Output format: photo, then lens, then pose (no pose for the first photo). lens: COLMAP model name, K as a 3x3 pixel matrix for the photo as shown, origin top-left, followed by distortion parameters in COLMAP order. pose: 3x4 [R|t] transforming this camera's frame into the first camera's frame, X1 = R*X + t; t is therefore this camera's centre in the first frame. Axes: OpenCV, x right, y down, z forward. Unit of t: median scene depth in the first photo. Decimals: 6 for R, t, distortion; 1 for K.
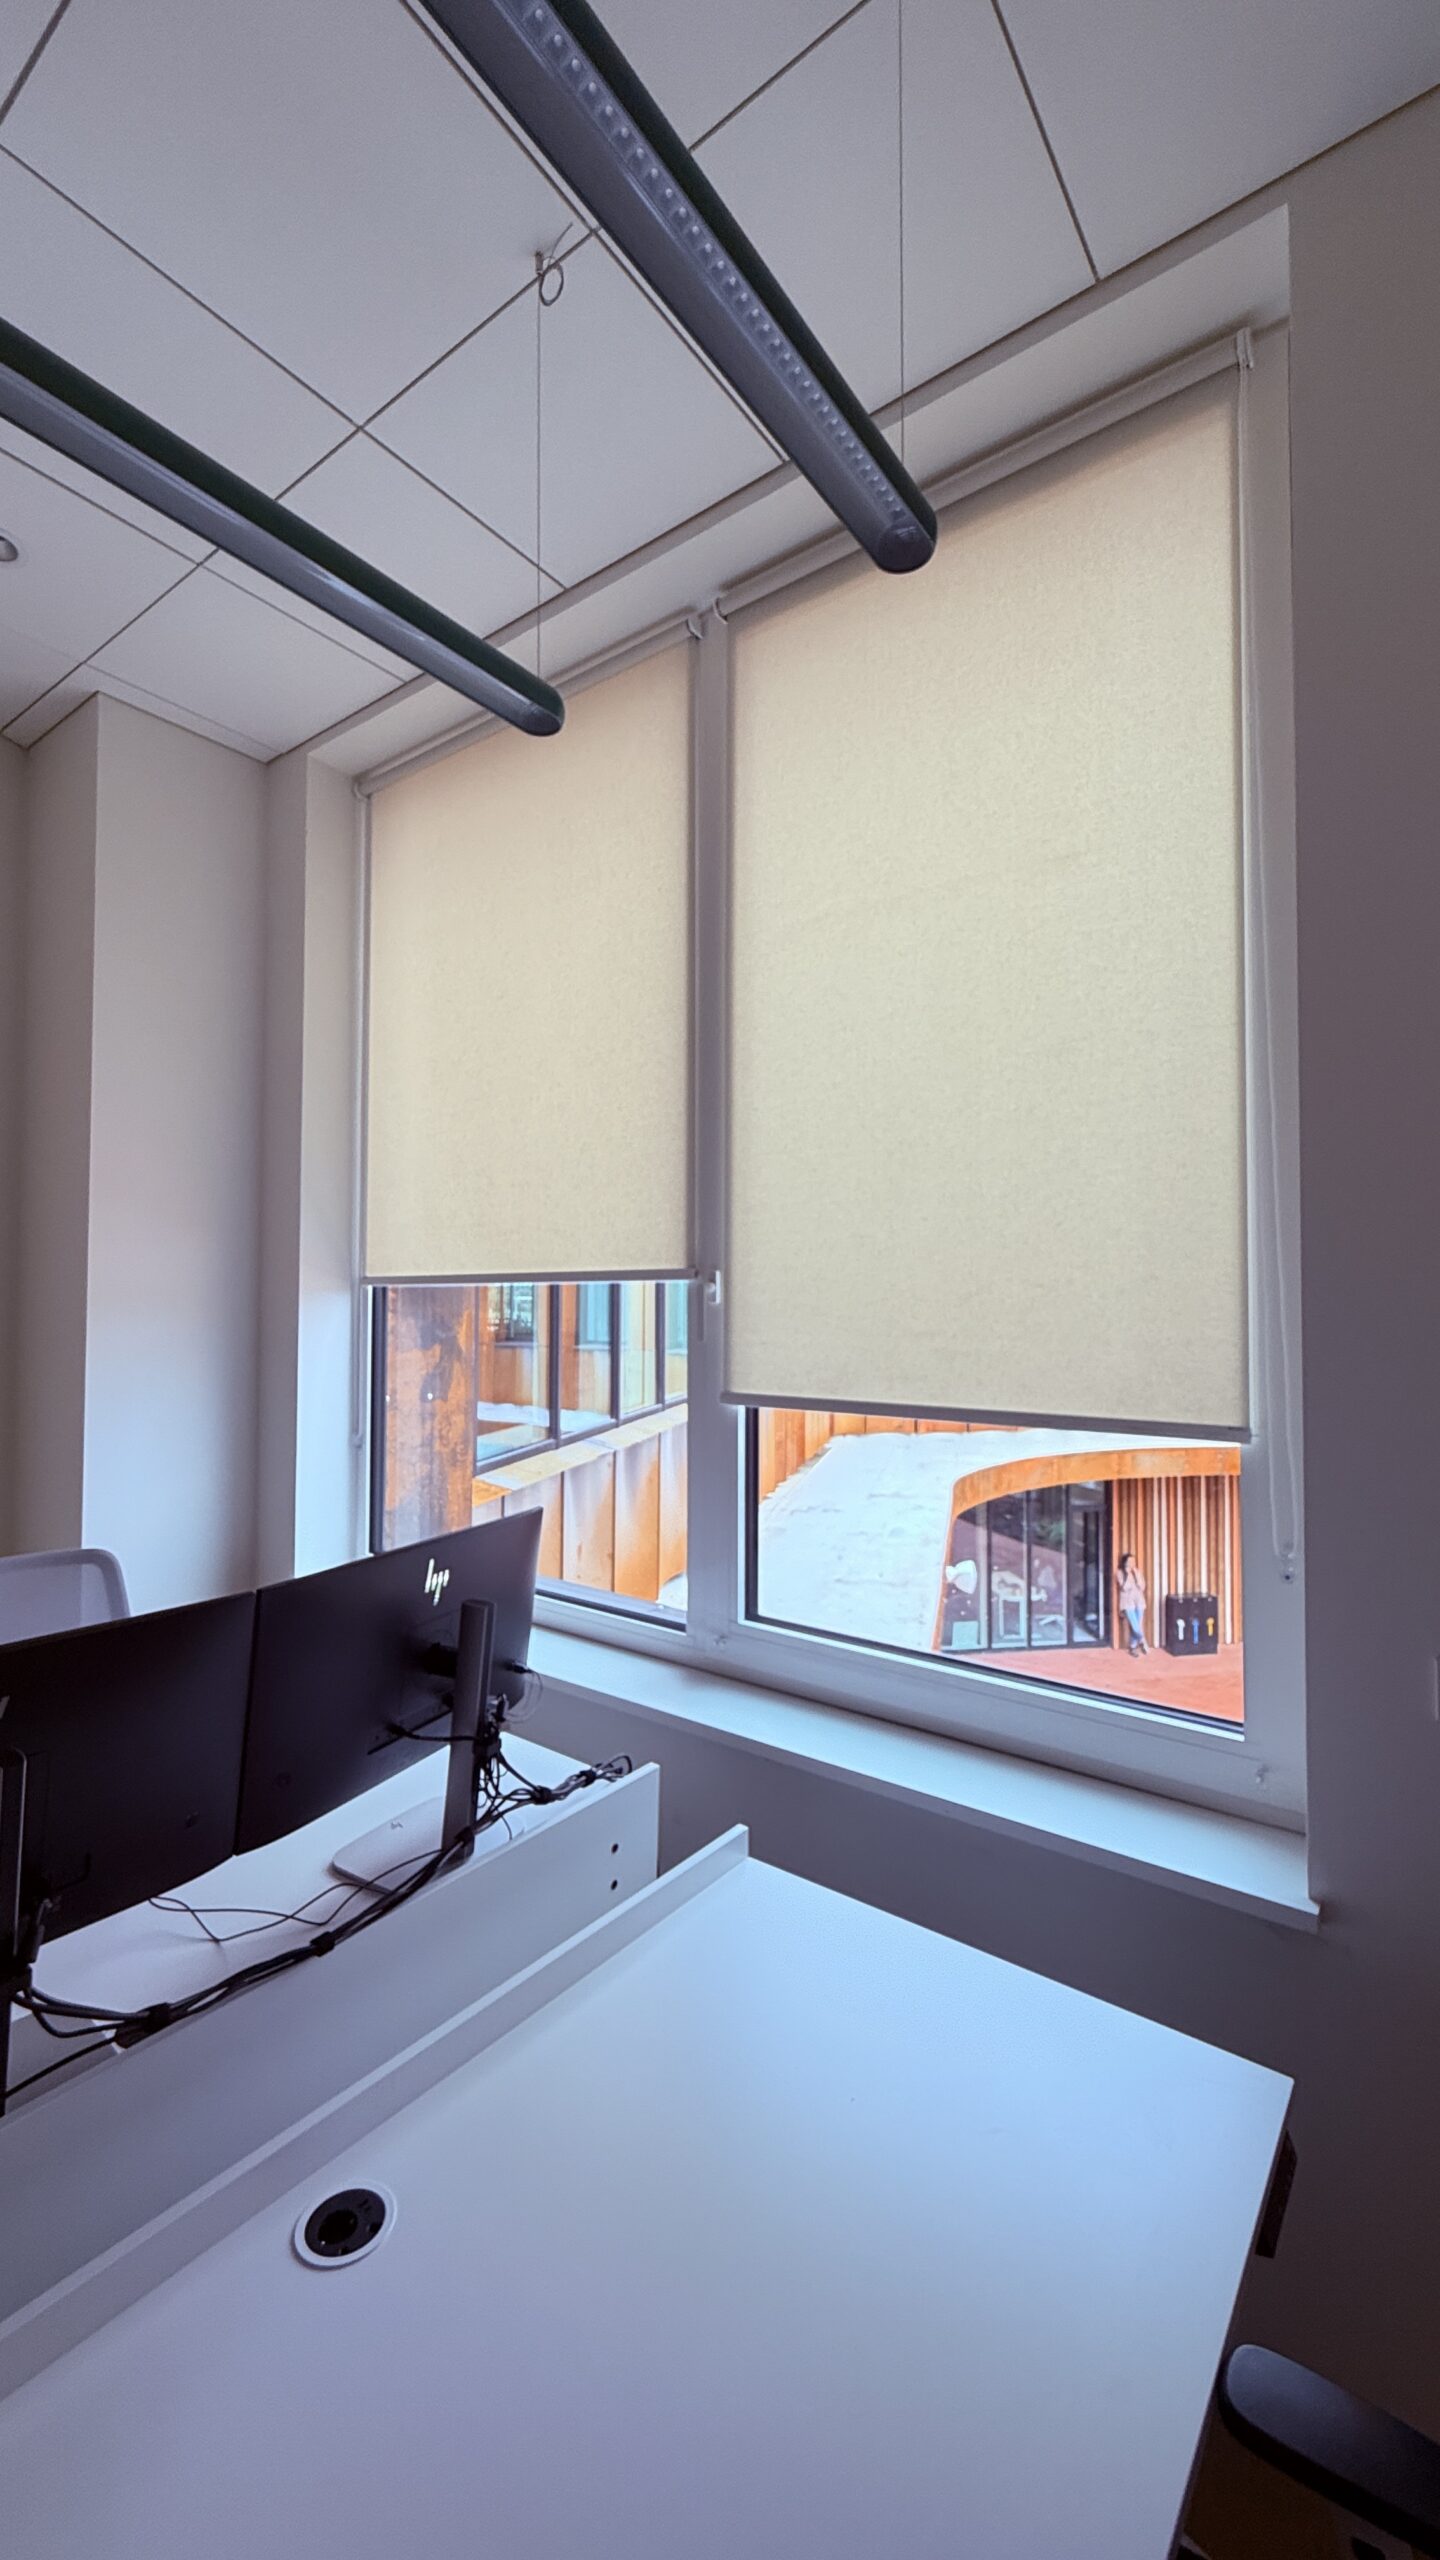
lens RADIAL K [[1044.6, 0, 698.9], [0, 1044.6, 1268.6], [0, 0, 1]] dist [-0.000811, 0.001251]
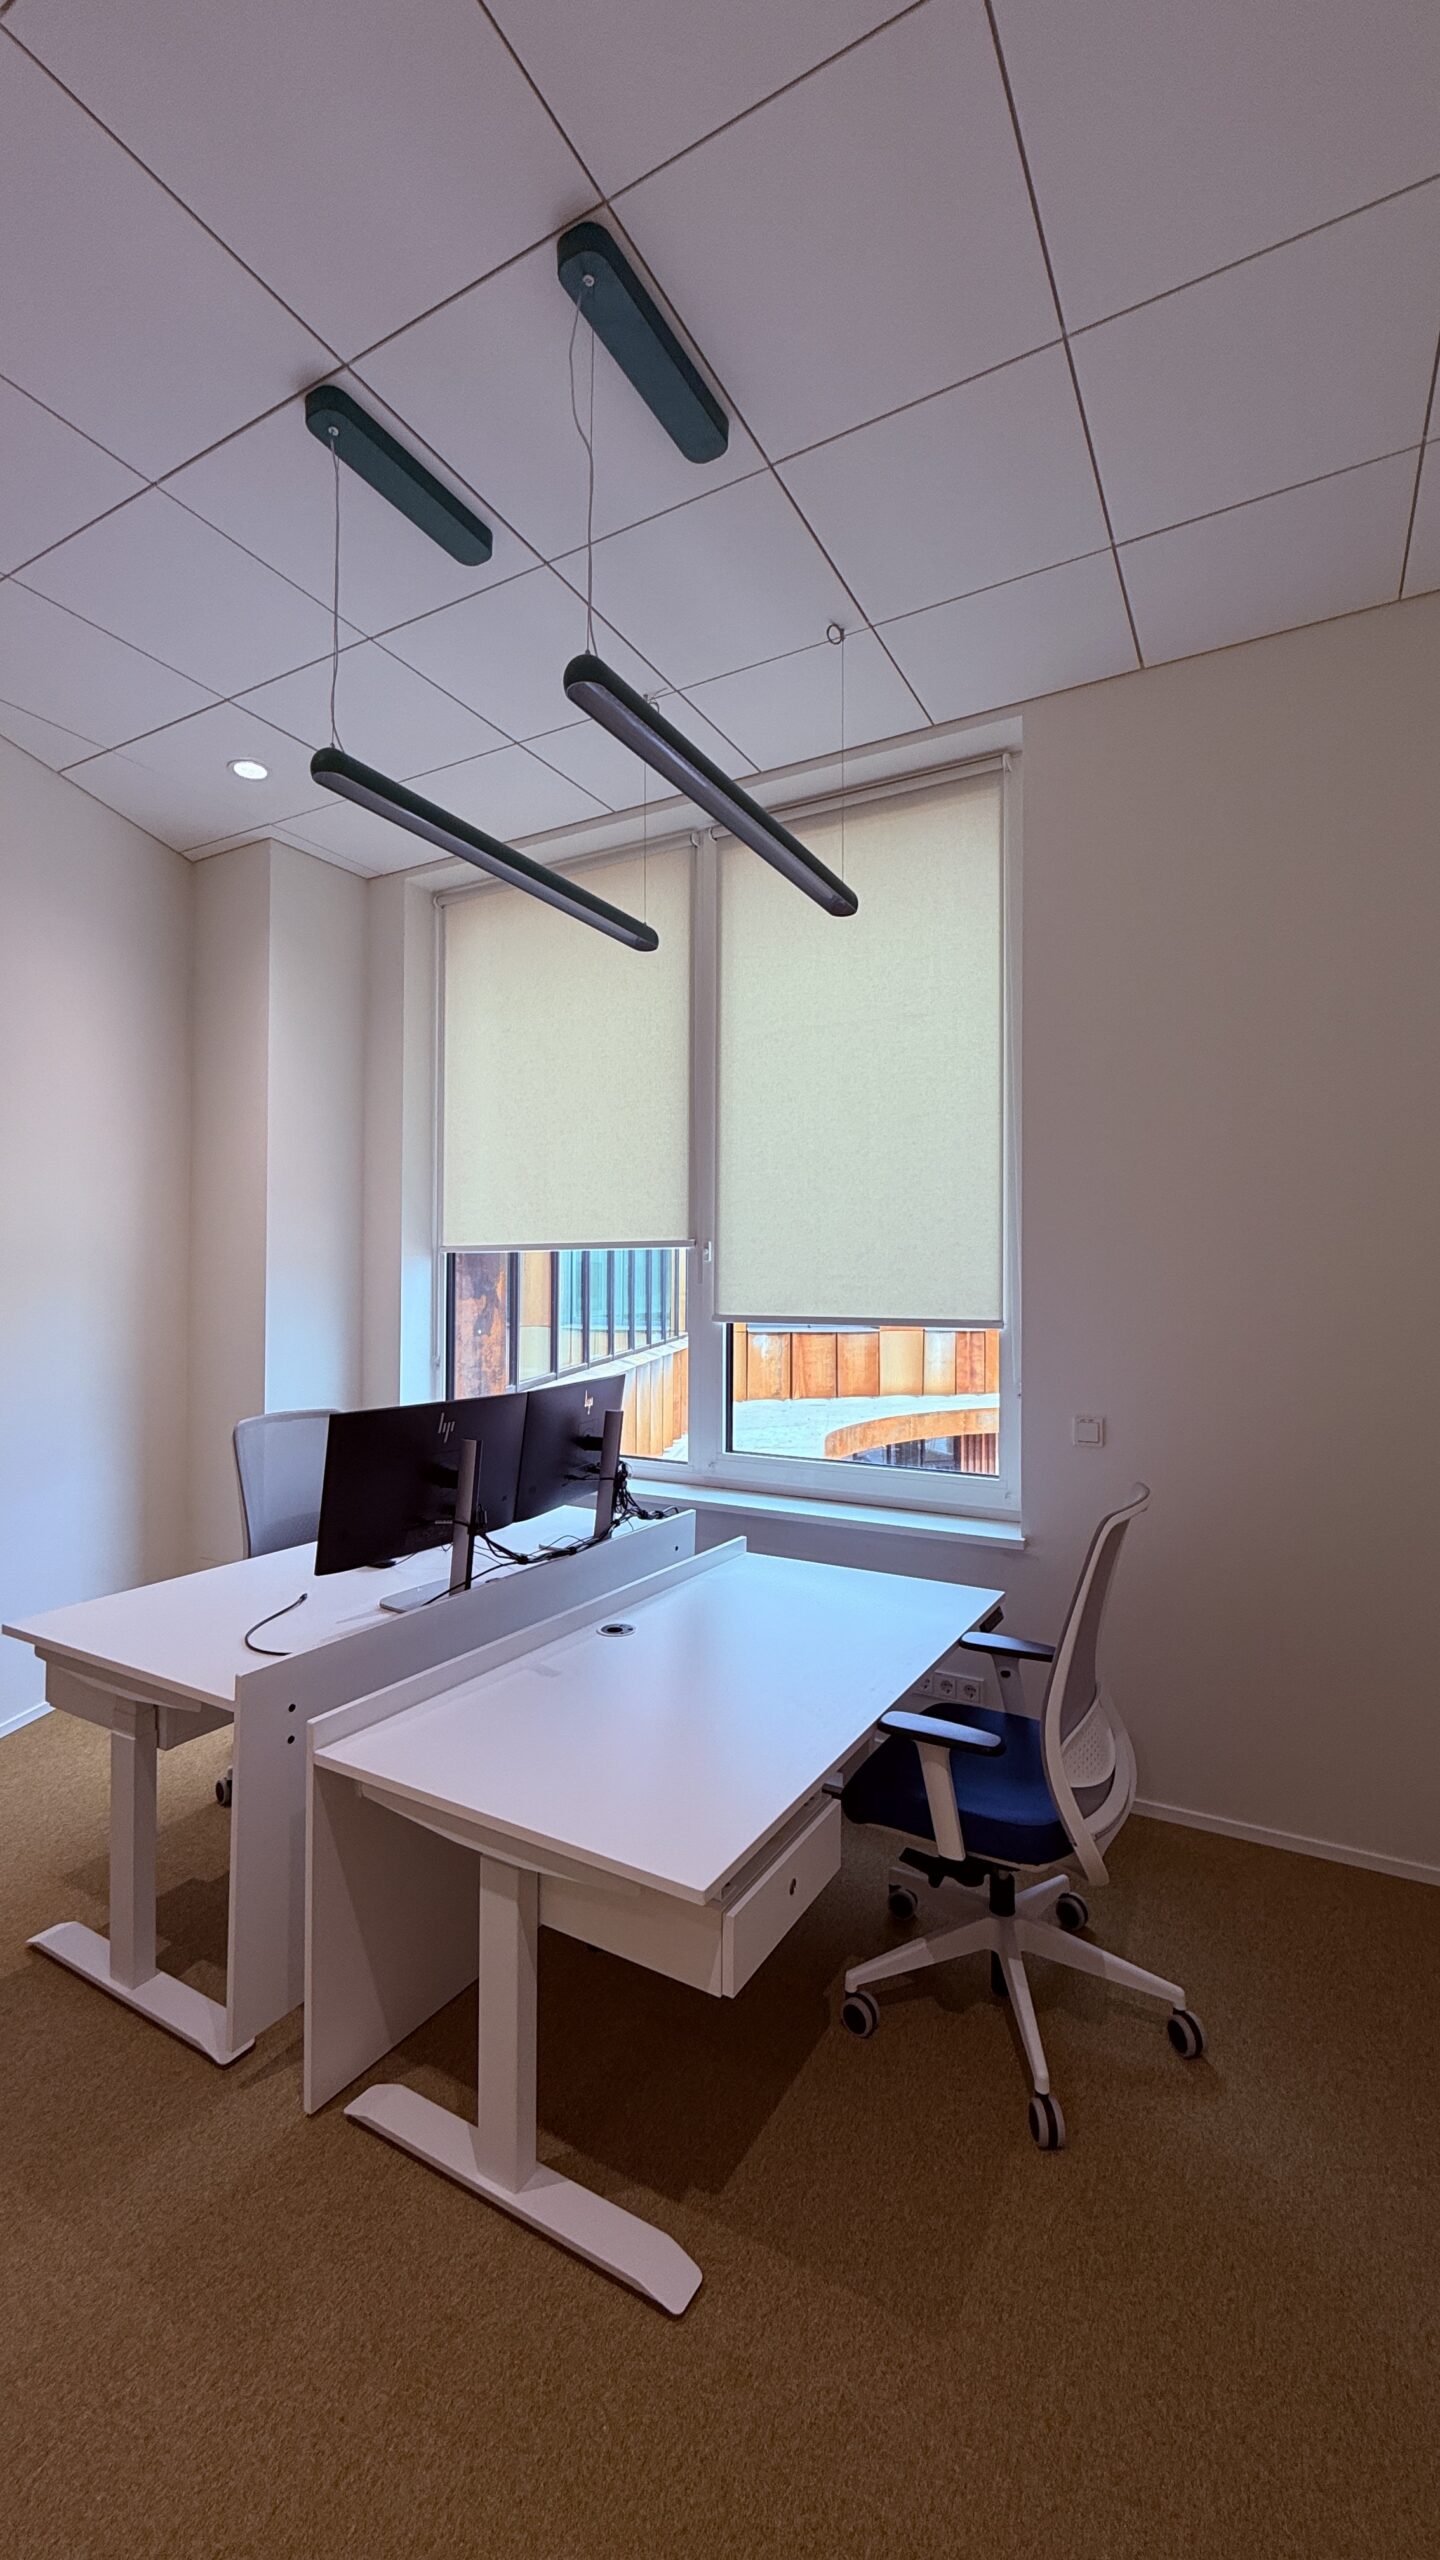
lens RADIAL K [[1044.6, 0, 692.5], [0, 1044.6, 1266.8], [0, 0, 1]] dist [-0.000811, 0.001251]
pose [[0.992817, 0.003722, 0.119585, -0.206856], [-0.005334, 0.999899, 0.013160, 0.020610], [-0.119524, -0.013703, 0.992737, -0.631647]]
